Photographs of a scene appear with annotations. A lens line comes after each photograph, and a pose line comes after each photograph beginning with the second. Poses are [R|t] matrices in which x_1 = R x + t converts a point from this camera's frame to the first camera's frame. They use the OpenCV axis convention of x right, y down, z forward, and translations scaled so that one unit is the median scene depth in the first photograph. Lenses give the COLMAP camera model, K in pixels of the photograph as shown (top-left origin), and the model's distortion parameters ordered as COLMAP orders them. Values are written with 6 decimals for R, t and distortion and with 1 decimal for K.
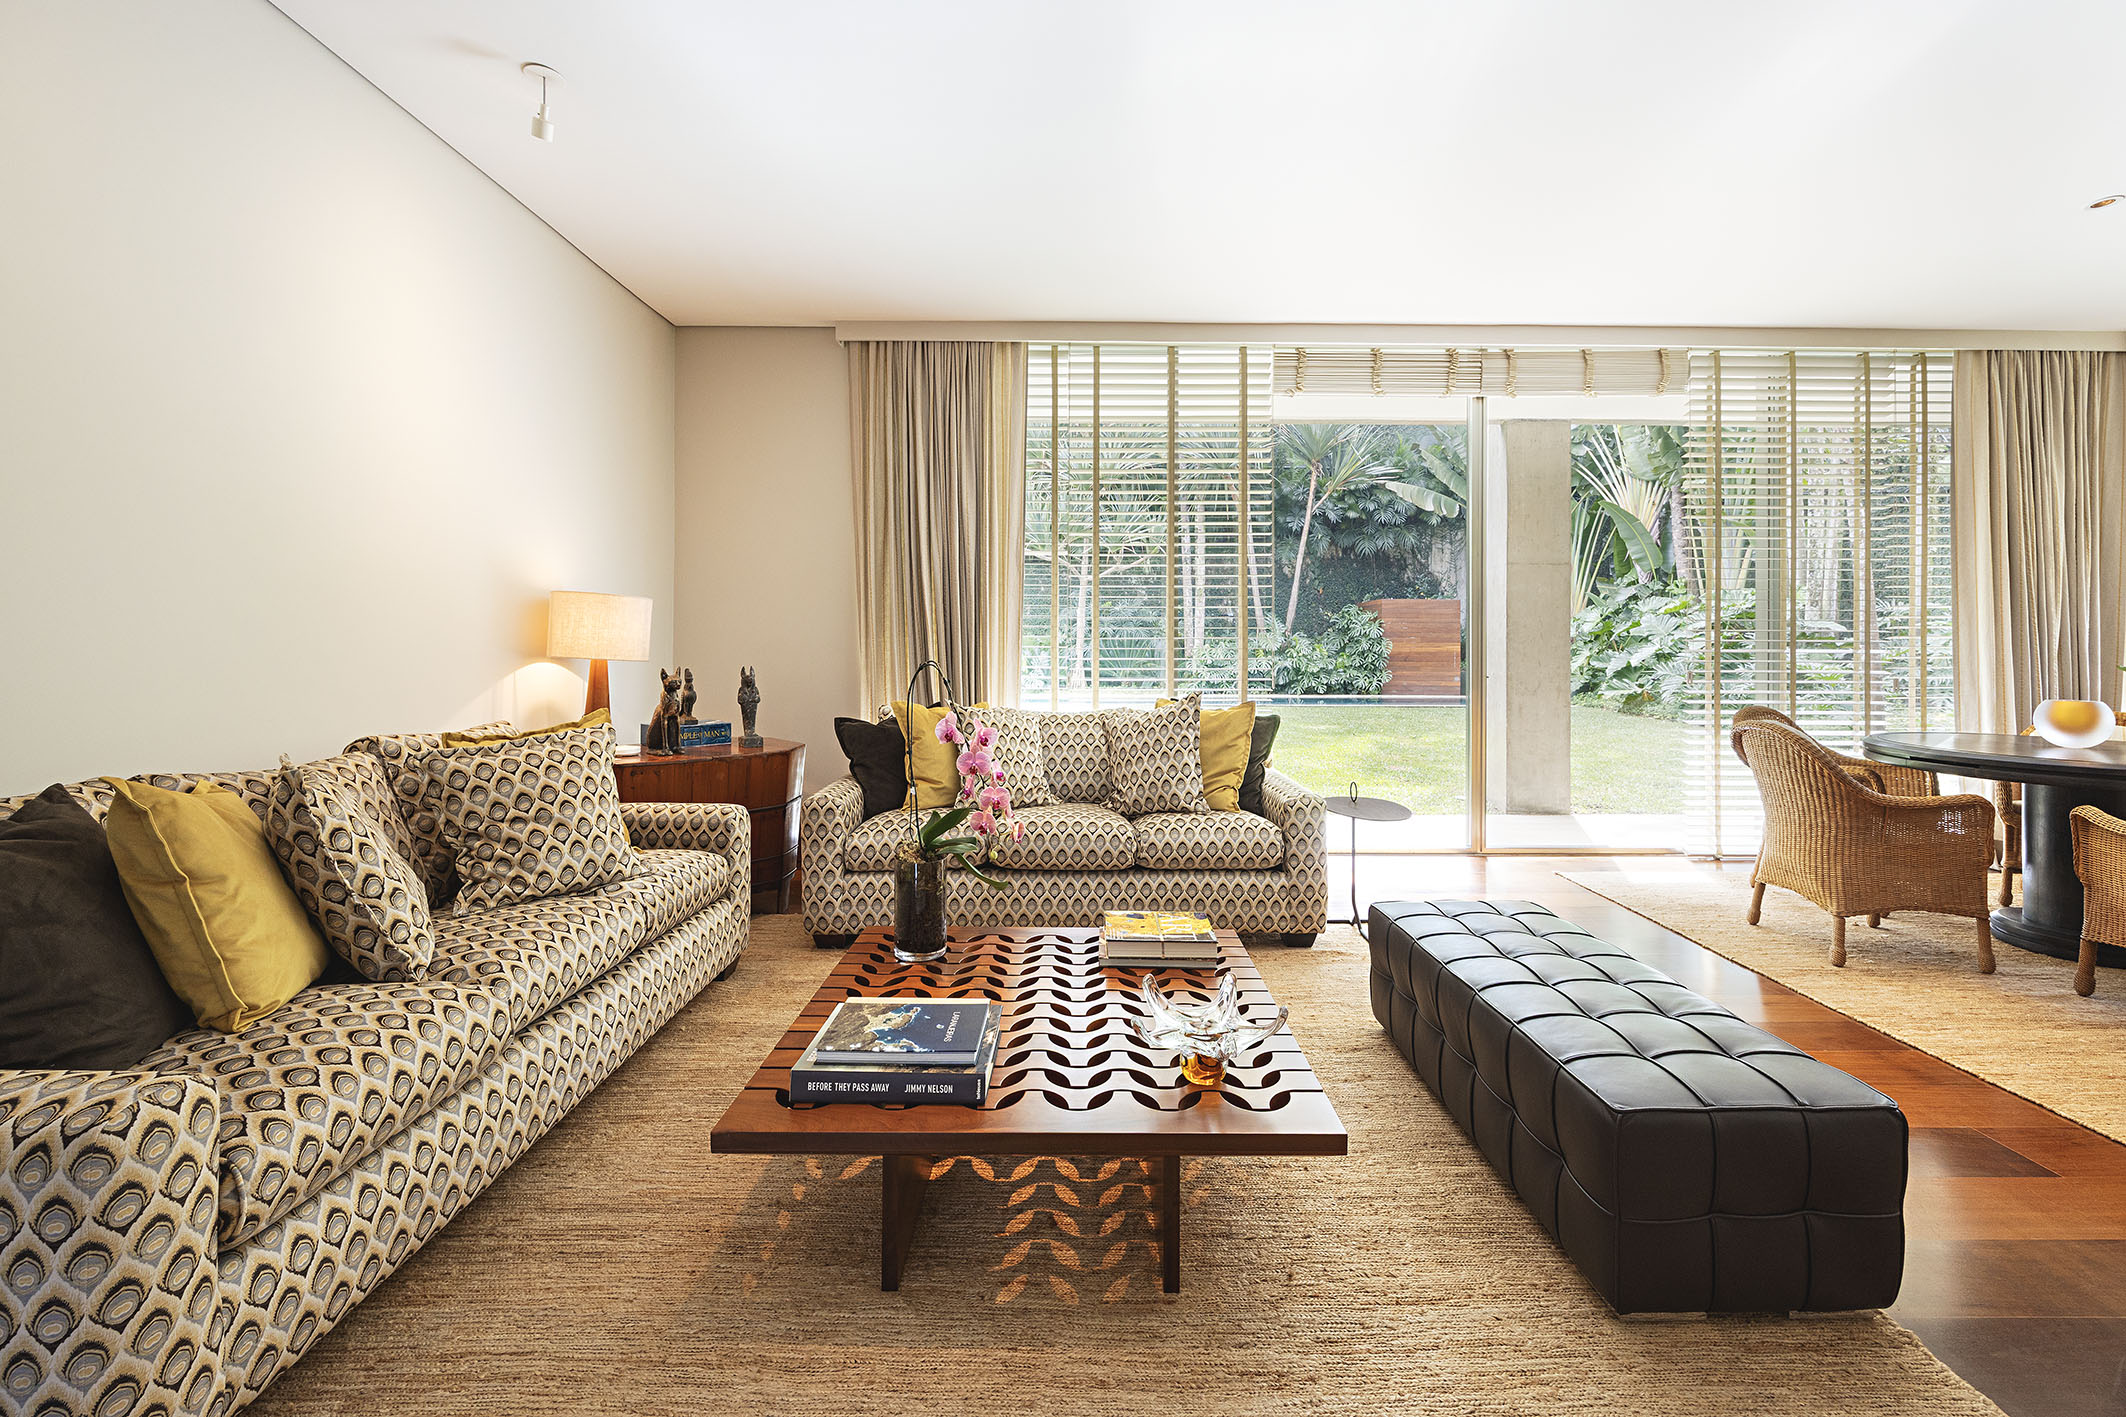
lens RADIAL K [[917.4, 0, 1077.7], [0, 917.4, 643.5], [0, 0, 1]] dist [-0.009966, -0.000169]
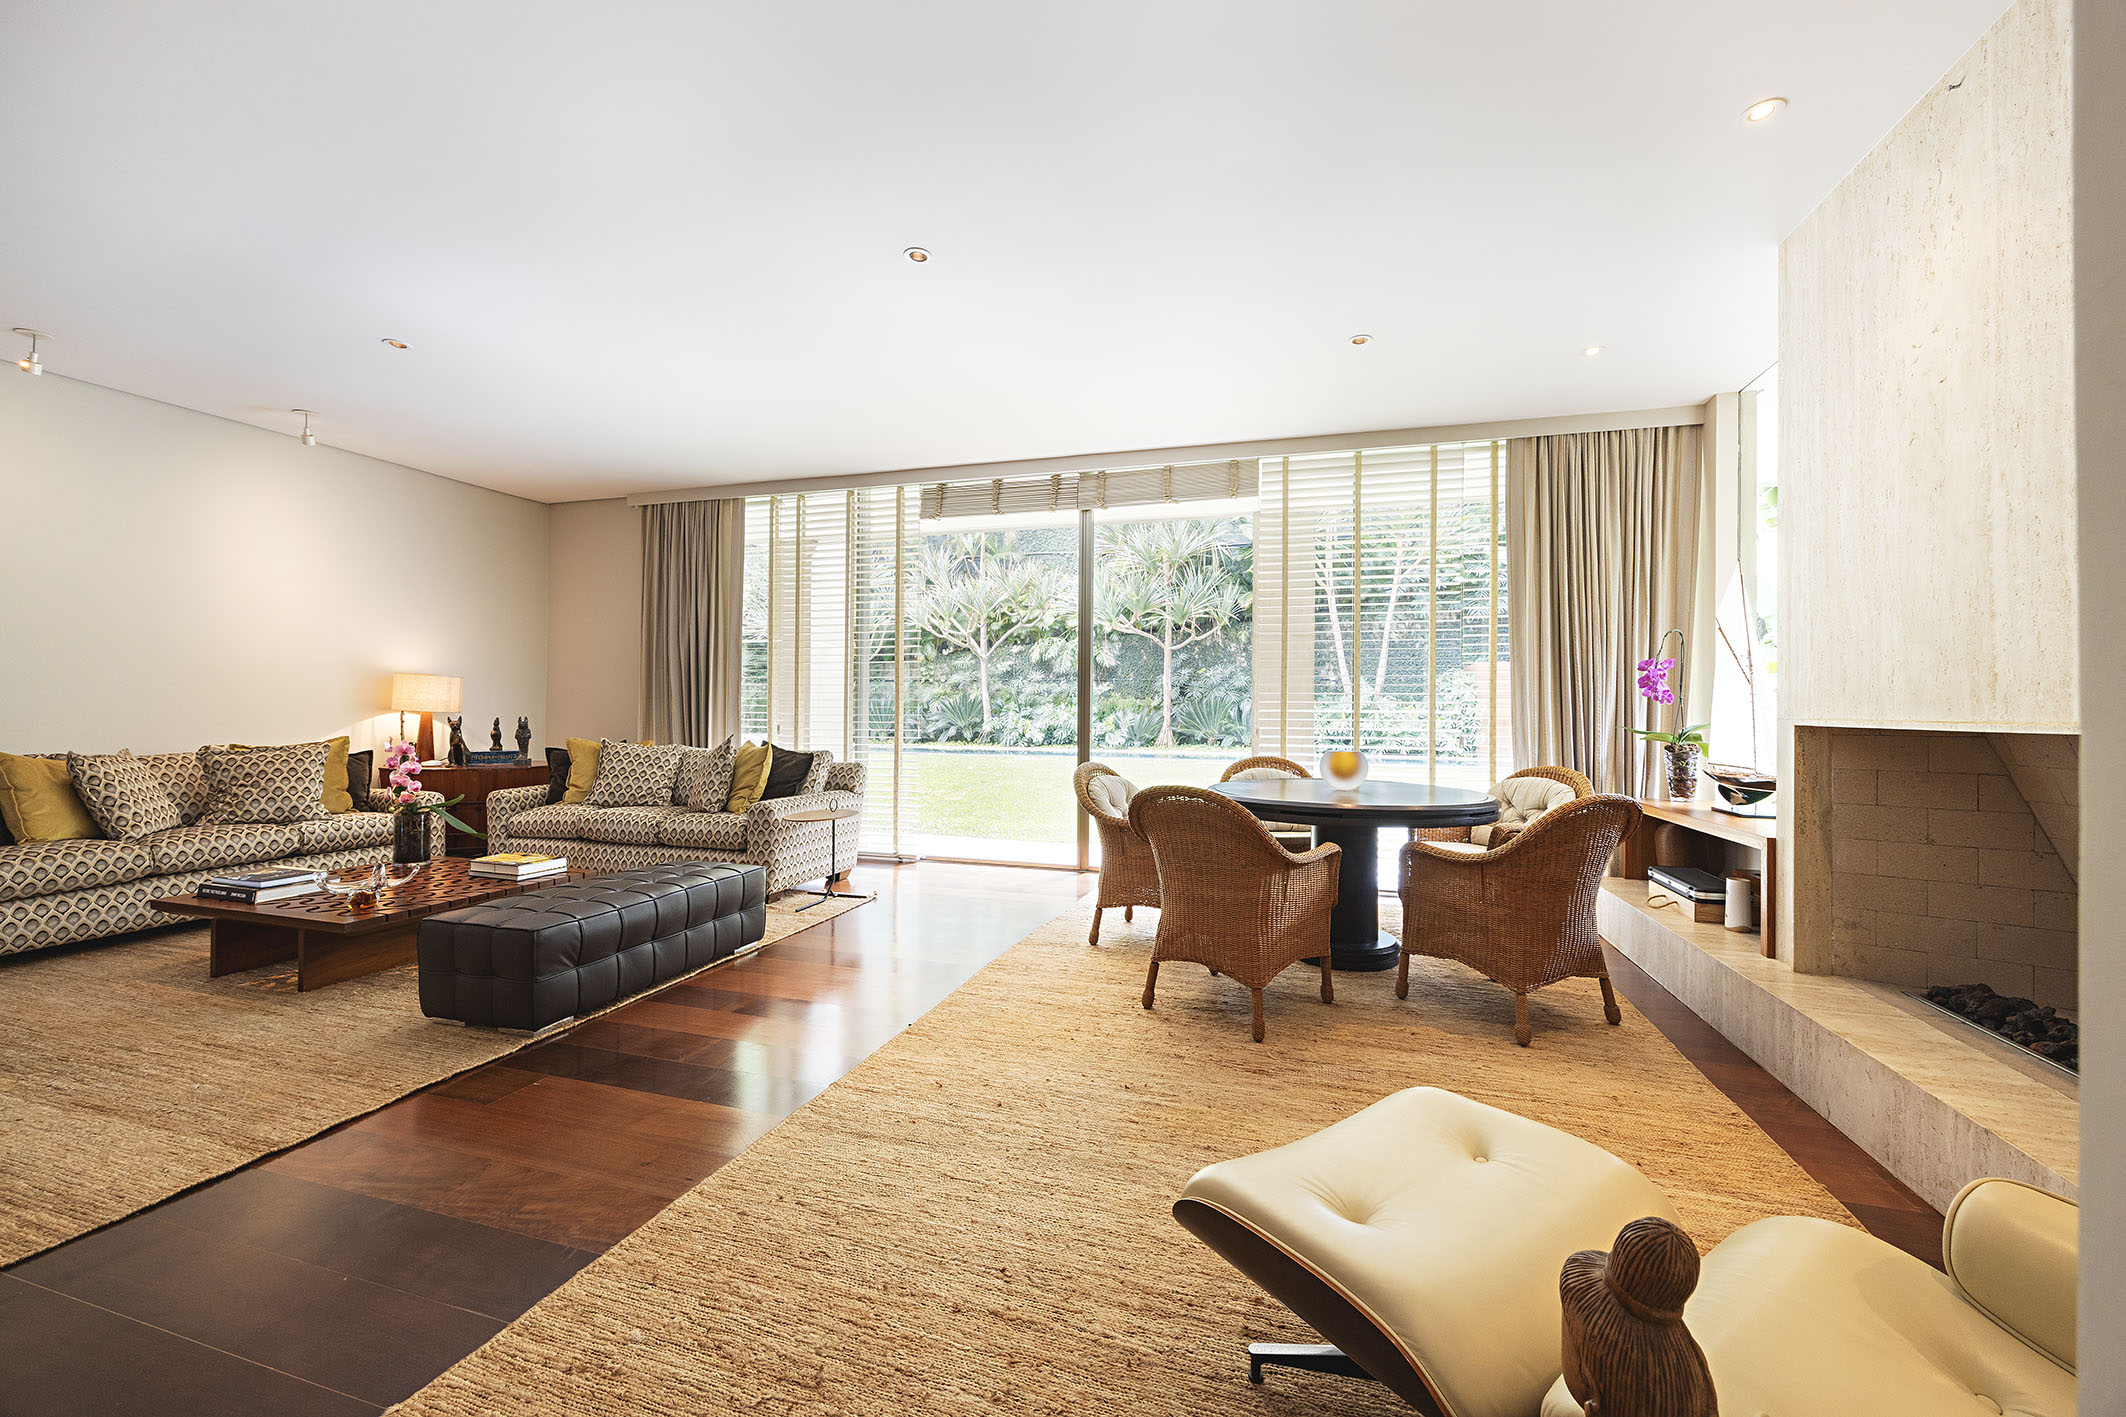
lens RADIAL K [[847.9, 0, 1067.1], [0, 847.9, 706.7], [0, 0, 1]] dist [-0.009162, 0.000936]
pose [[0.956971, 0.004565, -0.290149, 0.842850], [-0.003989, 0.999989, 0.002576, -0.000760], [0.290157, -0.001308, 0.956978, -0.144966]]
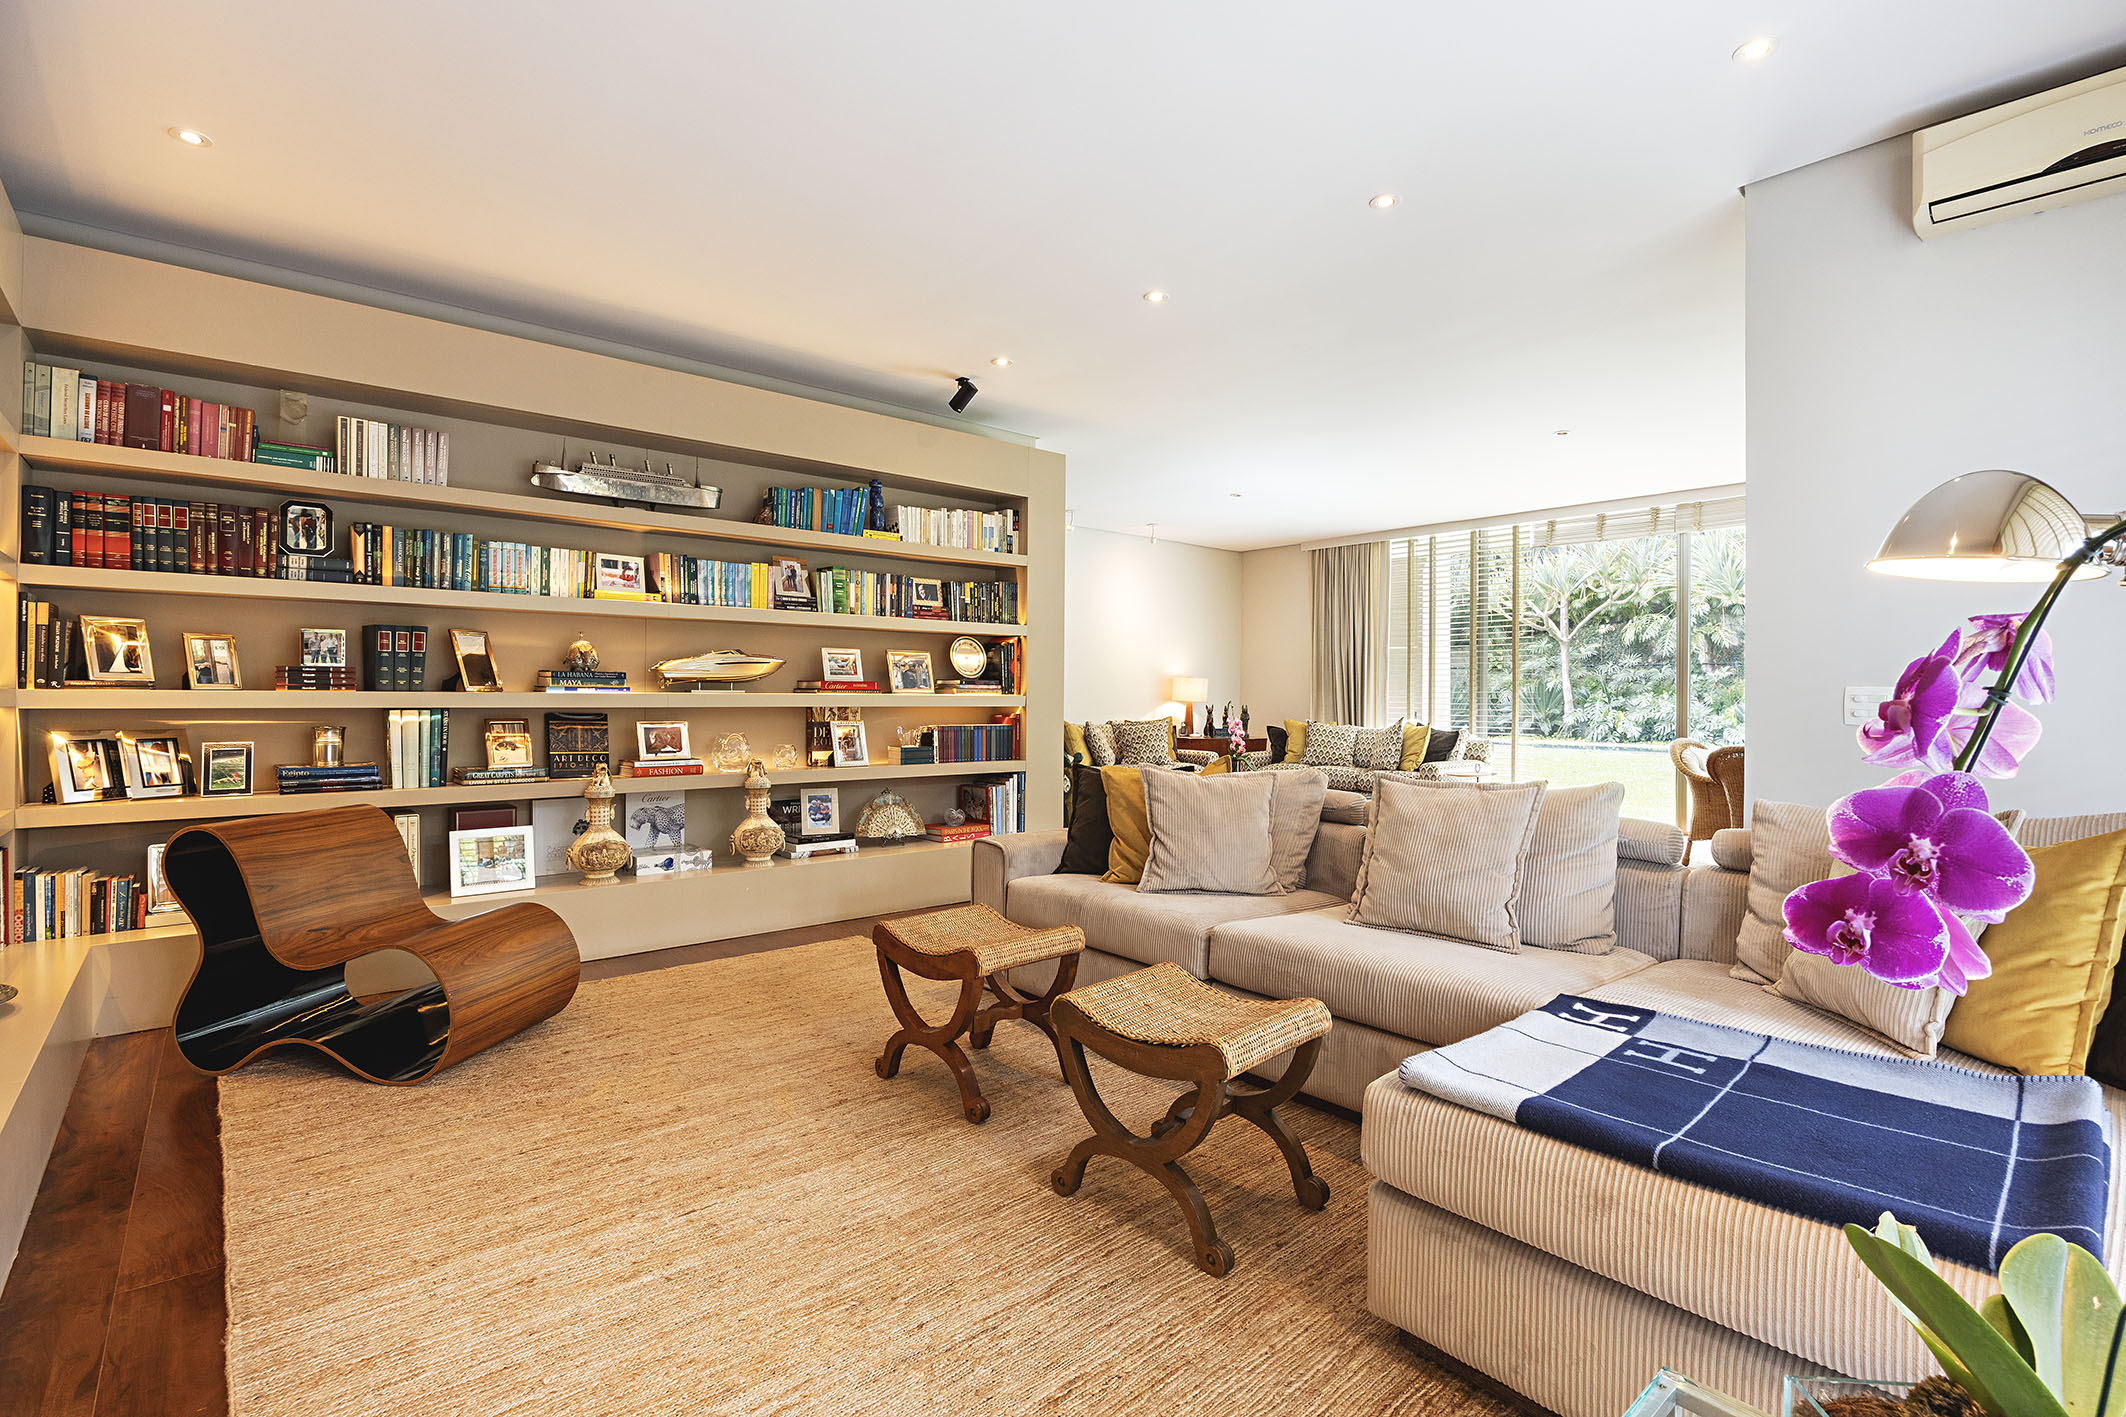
lens RADIAL K [[1047.4, 0, 1076.0], [0, 1047.4, 700.4], [0, 0, 1]] dist [-0.028234, -0.000634]
pose [[0.683621, 0.004569, -0.729823, 1.120192], [0.000937, 0.999974, 0.007138, -0.006667], [0.729837, -0.005564, 0.683599, -1.008525]]
